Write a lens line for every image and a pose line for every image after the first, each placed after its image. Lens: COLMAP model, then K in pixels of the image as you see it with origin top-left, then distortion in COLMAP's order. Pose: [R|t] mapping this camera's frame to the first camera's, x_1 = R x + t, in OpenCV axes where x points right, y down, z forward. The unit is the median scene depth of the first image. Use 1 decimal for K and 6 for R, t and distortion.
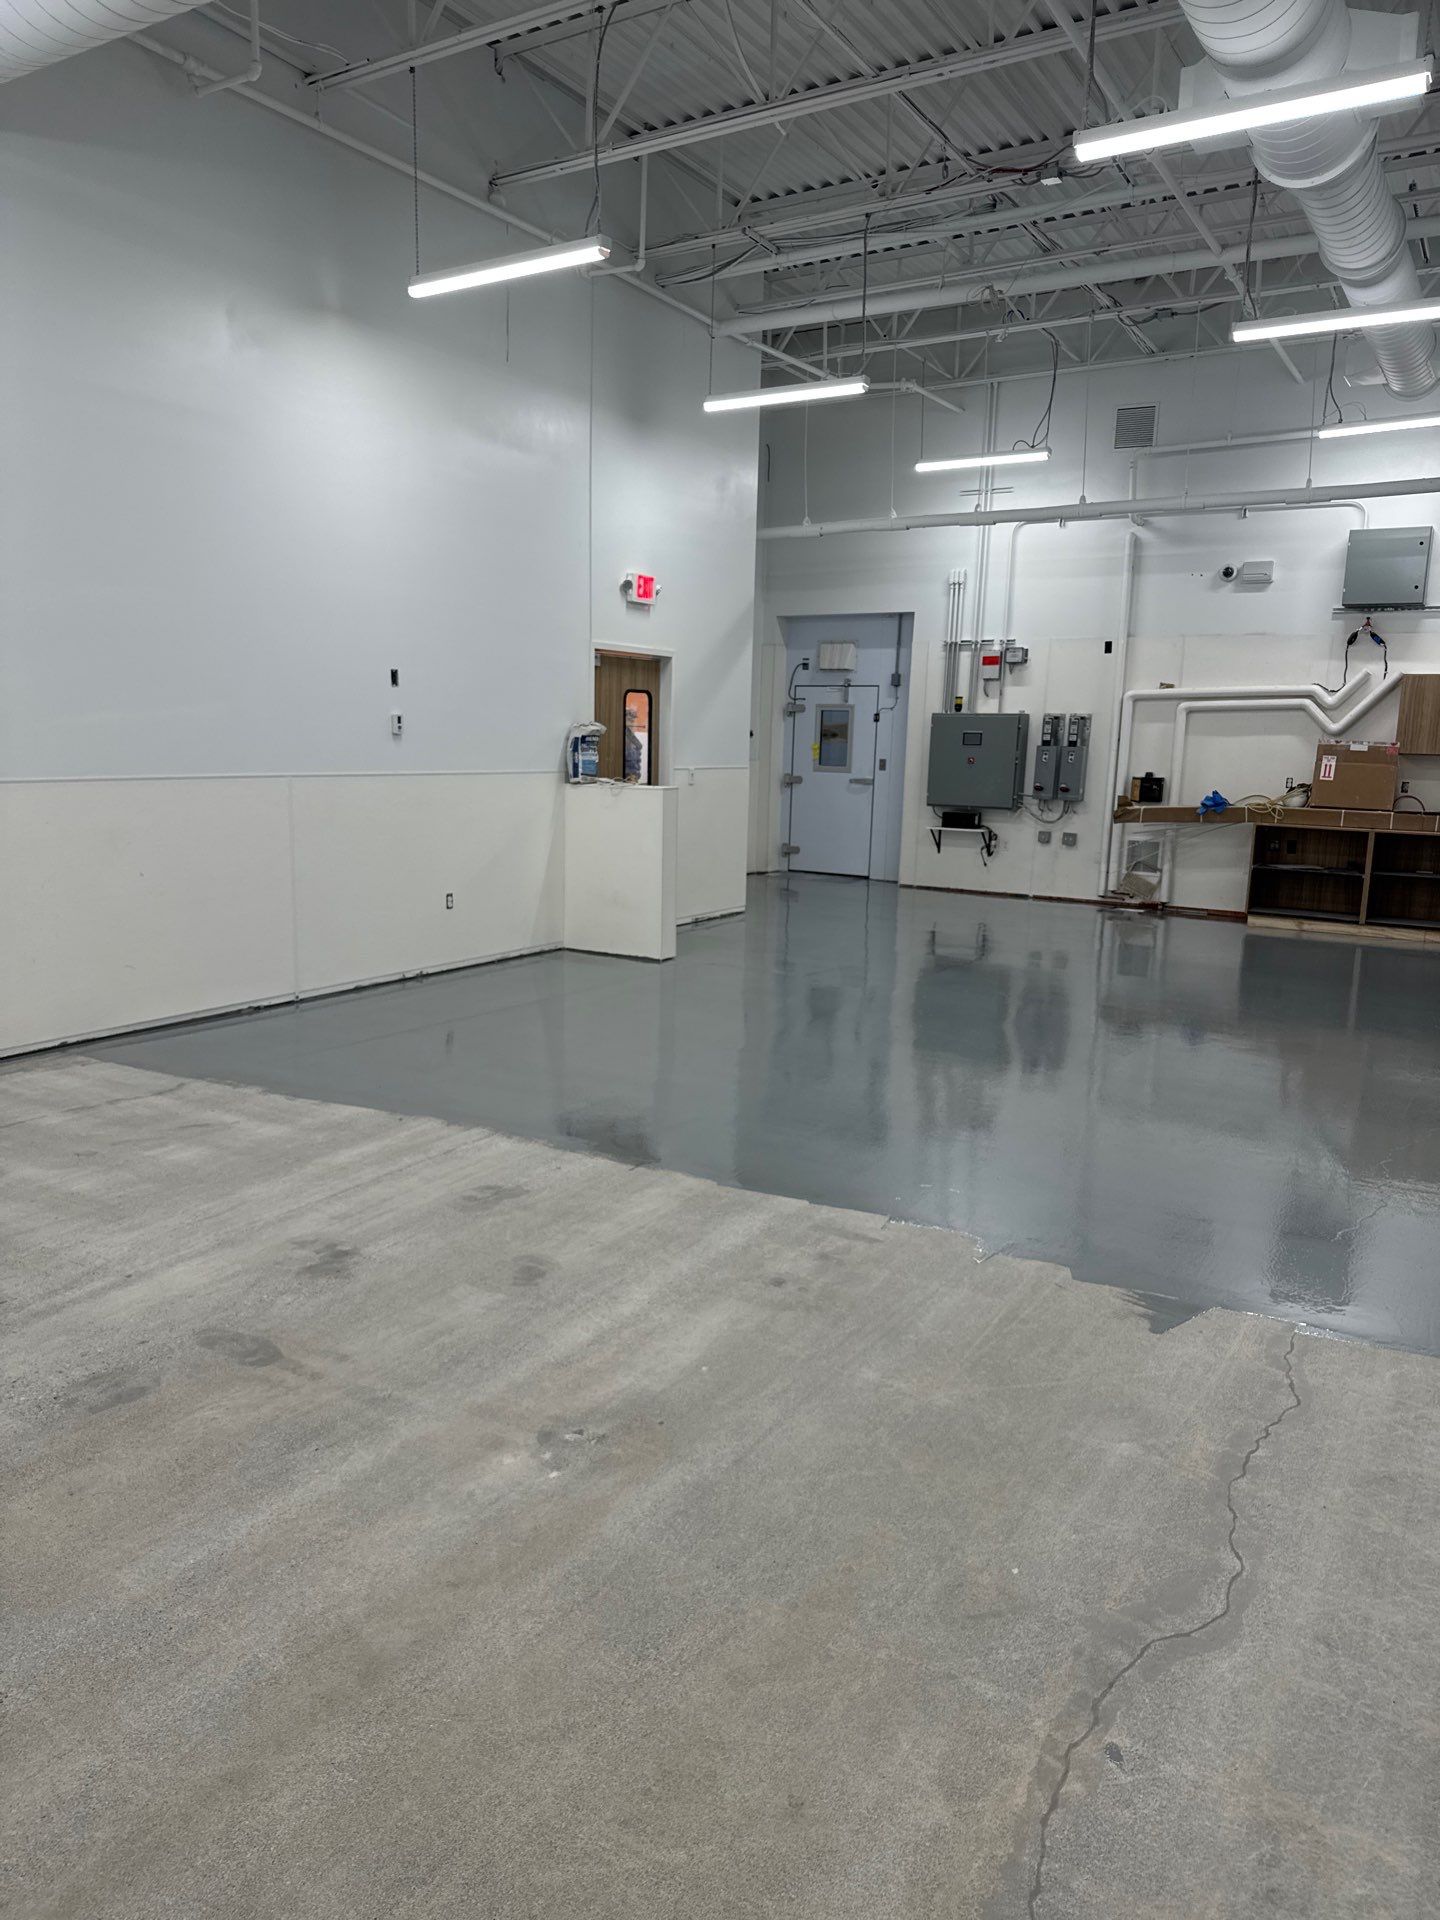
lens RADIAL K [[1341.4, 0, 702.6], [0, 1341.4, 970.9], [0, 0, 1]] dist [0.140942, -0.277334]
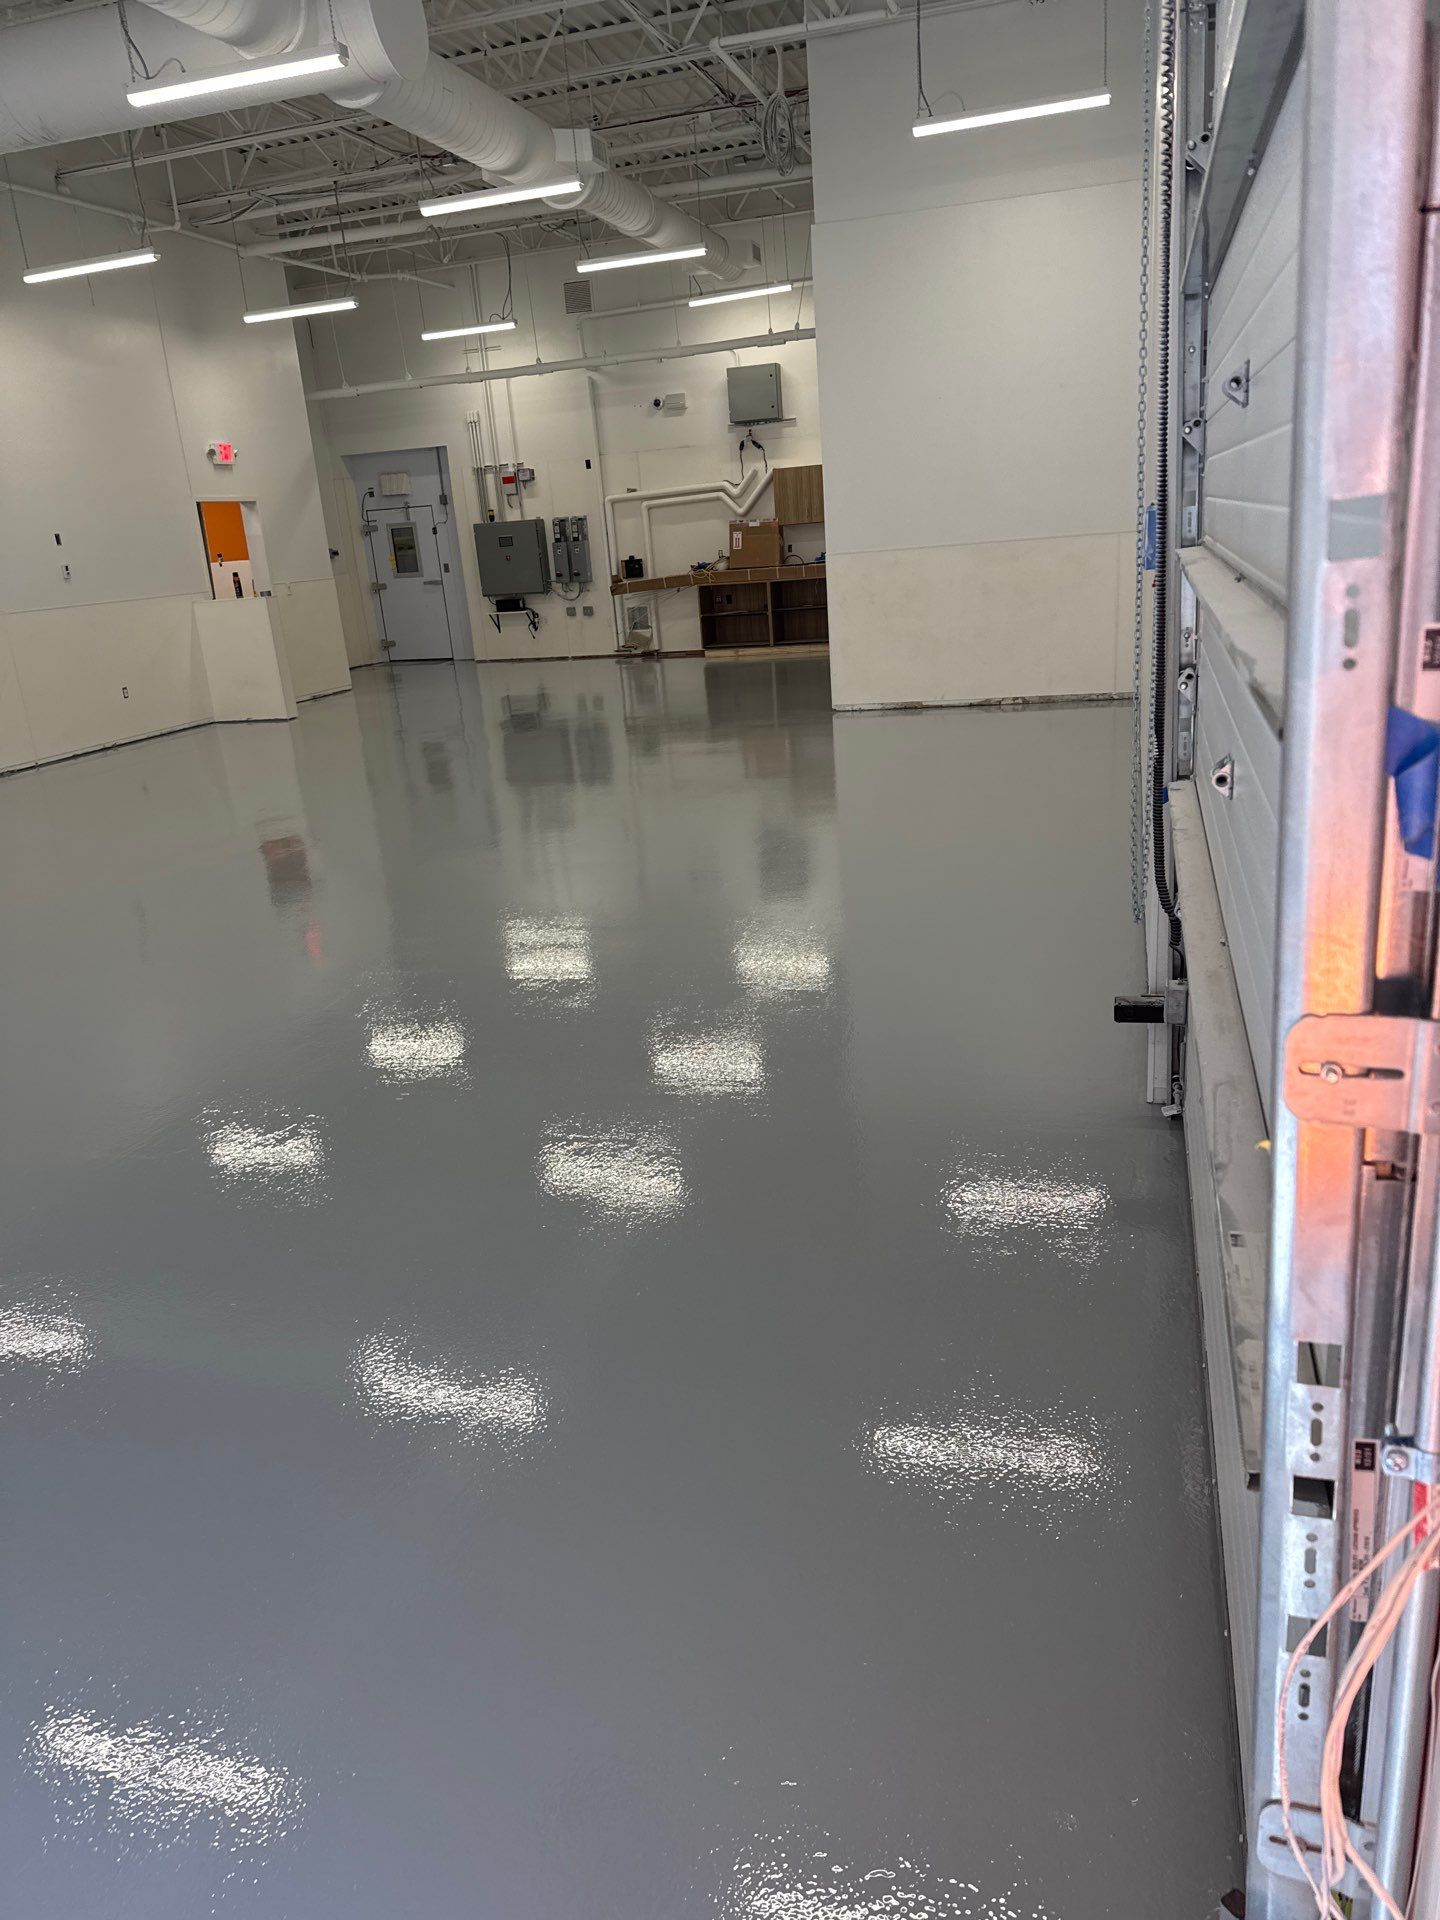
lens RADIAL K [[1438.1, 0, 745.2], [0, 1438.1, 986.5], [0, 0, 1]] dist [0.088324, -0.100514]
pose [[0.960025, -0.170621, 0.221900, 0.033865], [0.141445, 0.979792, 0.141425, 0.091372], [-0.241546, -0.104385, 0.964759, -0.495037]]
